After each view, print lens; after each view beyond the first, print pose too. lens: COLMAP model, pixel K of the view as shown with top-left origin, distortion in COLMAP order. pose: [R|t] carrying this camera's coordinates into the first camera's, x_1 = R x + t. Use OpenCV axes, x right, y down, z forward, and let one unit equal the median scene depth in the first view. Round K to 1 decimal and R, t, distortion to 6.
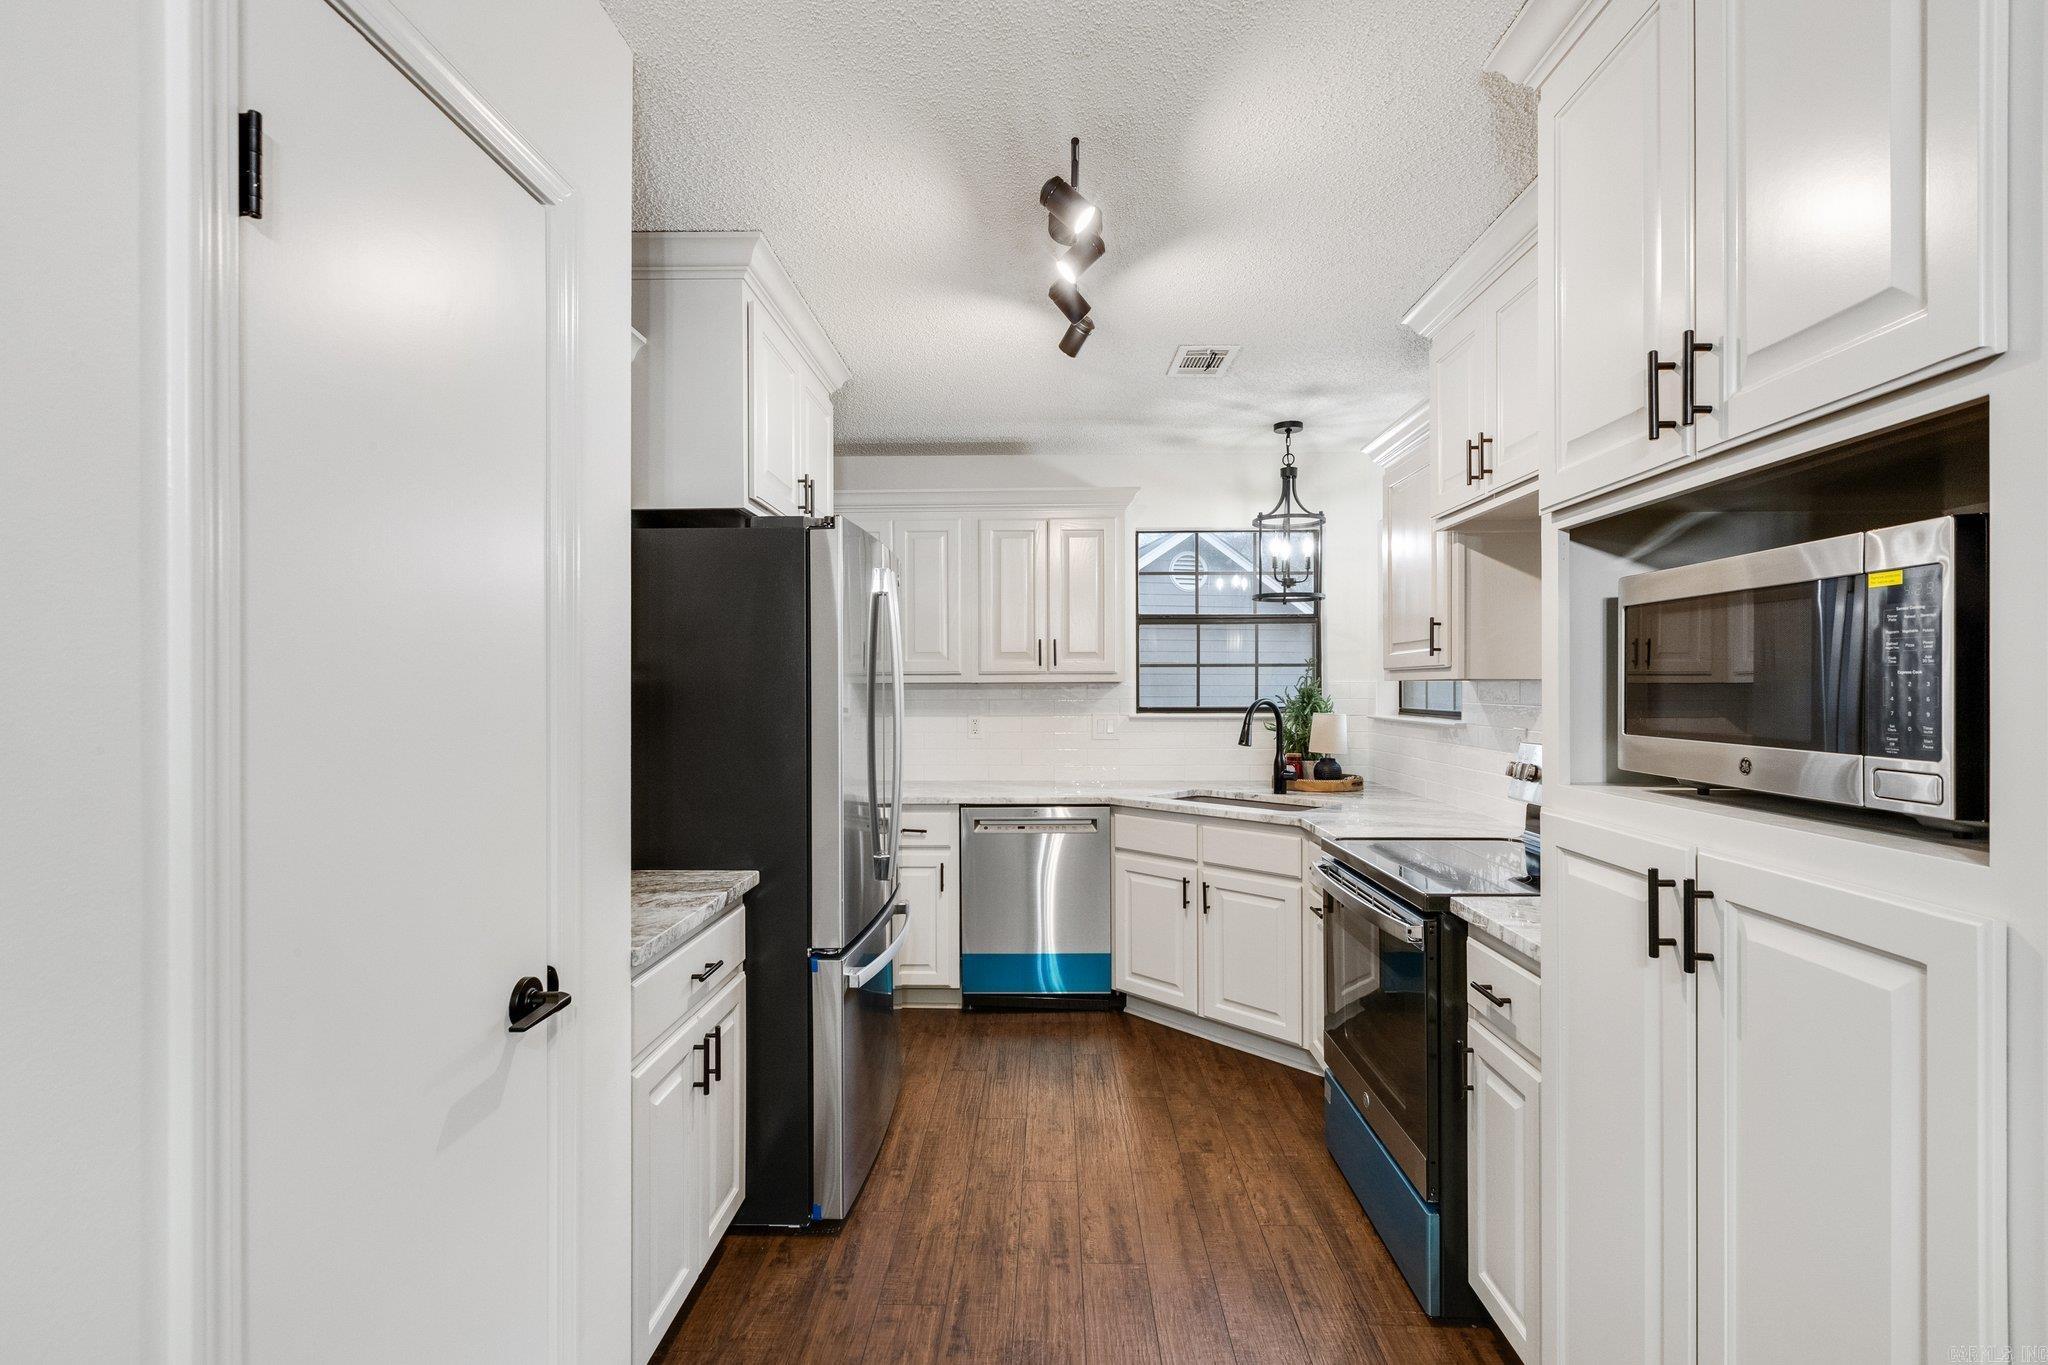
lens RADIAL K [[934.7, 0, 1035.1], [0, 934.7, 687.1], [0, 0, 1]] dist [0.004712, -0.000710]
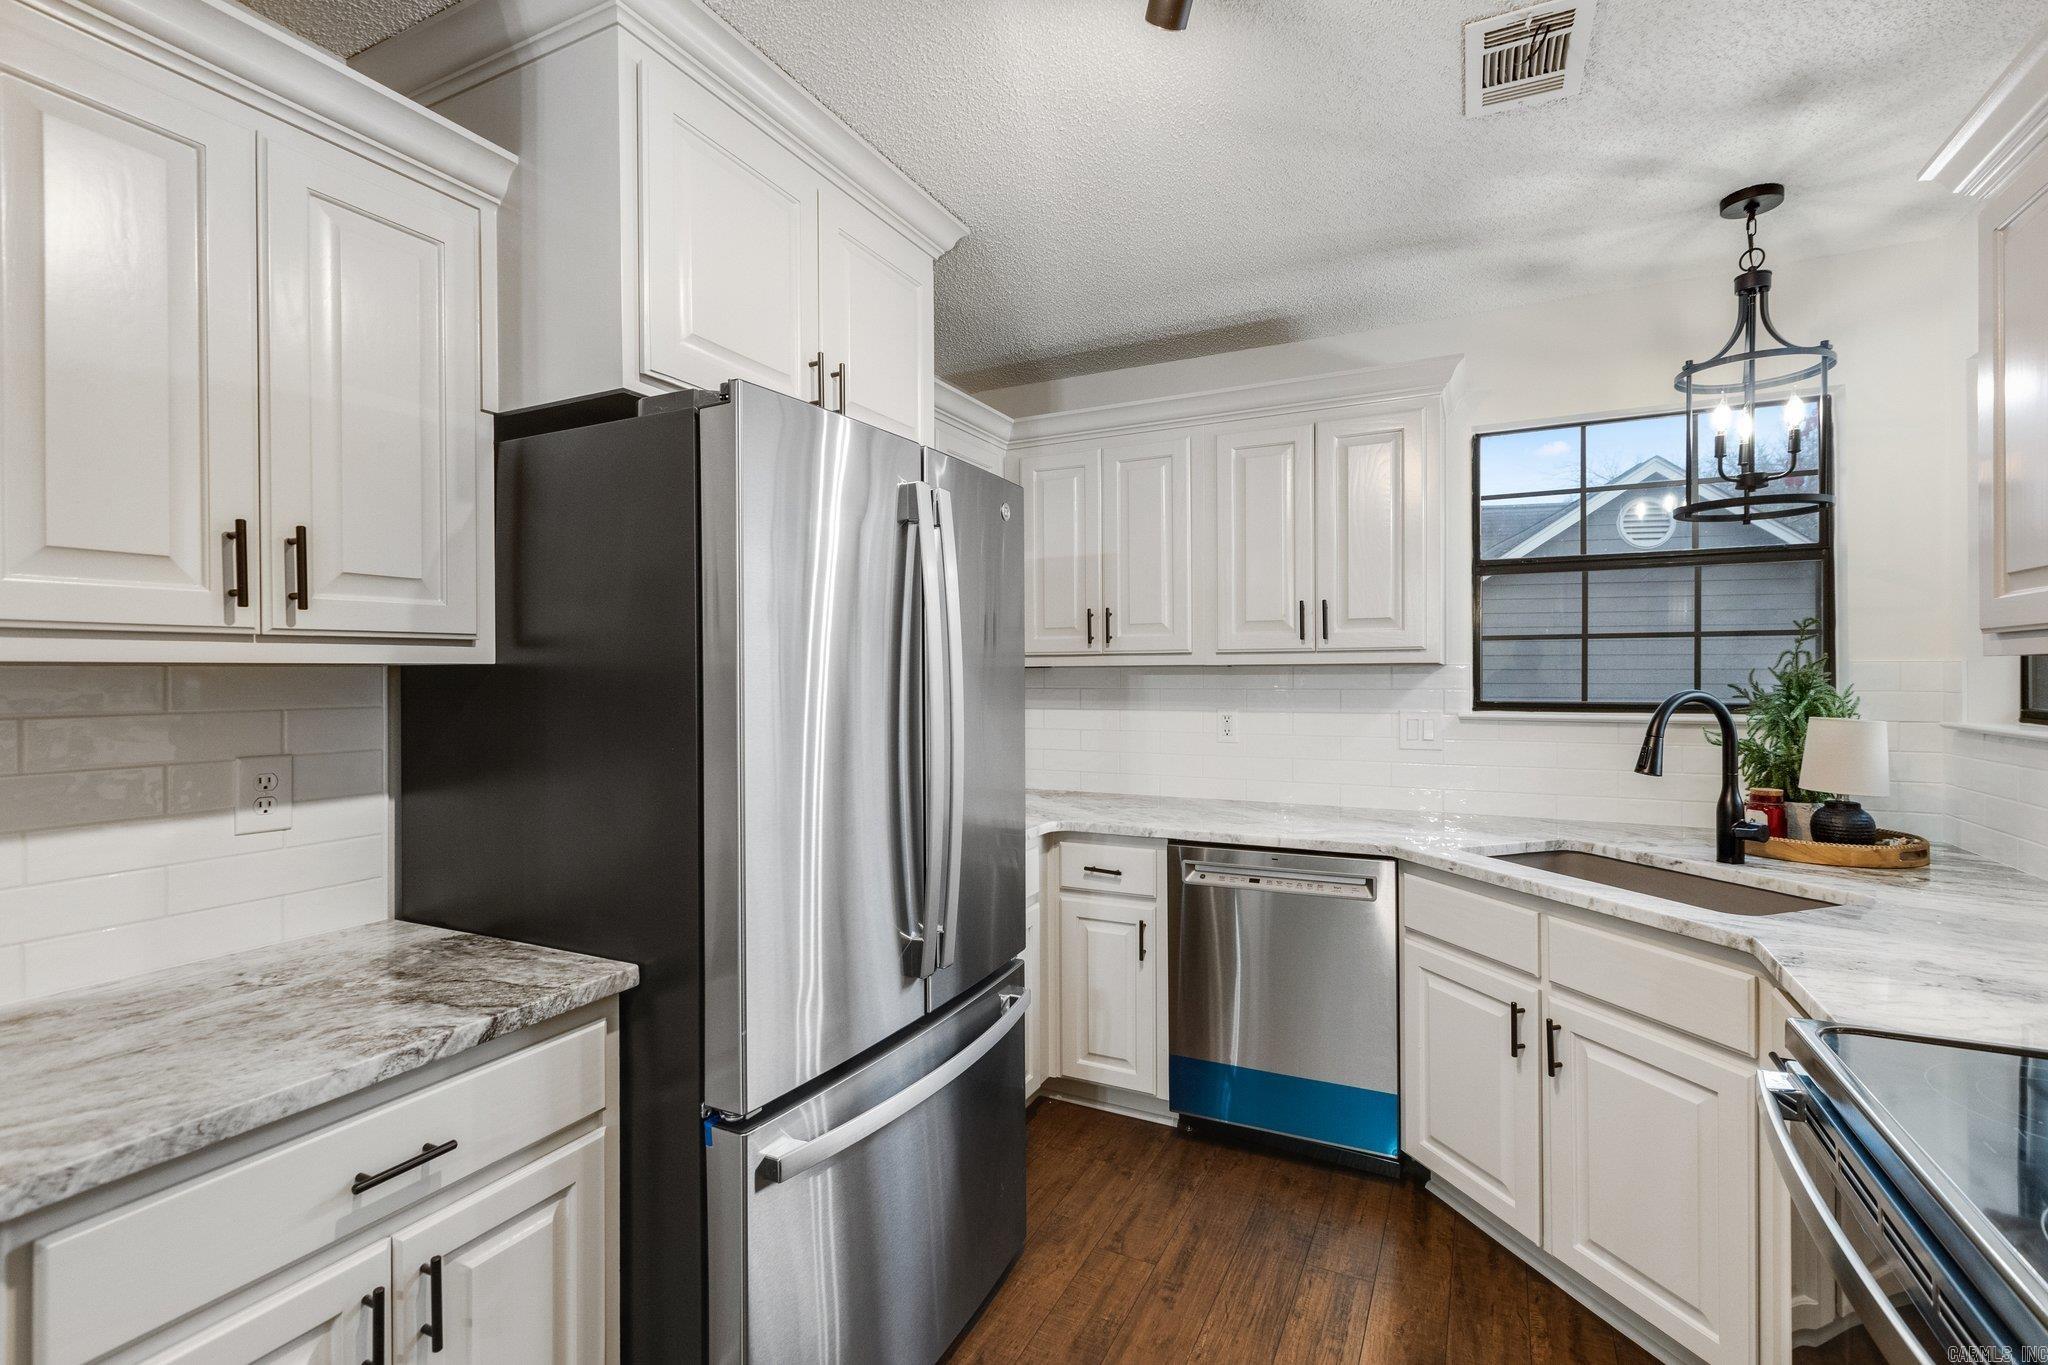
lens RADIAL K [[934.7, 0, 1032.1], [0, 934.7, 674.7], [0, 0, 1]] dist [0.004712, -0.000710]
pose [[0.905403, -0.000041, -0.424553, 0.145898], [0.001622, 0.999993, 0.003364, 0.000120], [0.424550, -0.003735, 0.905397, 0.382040]]
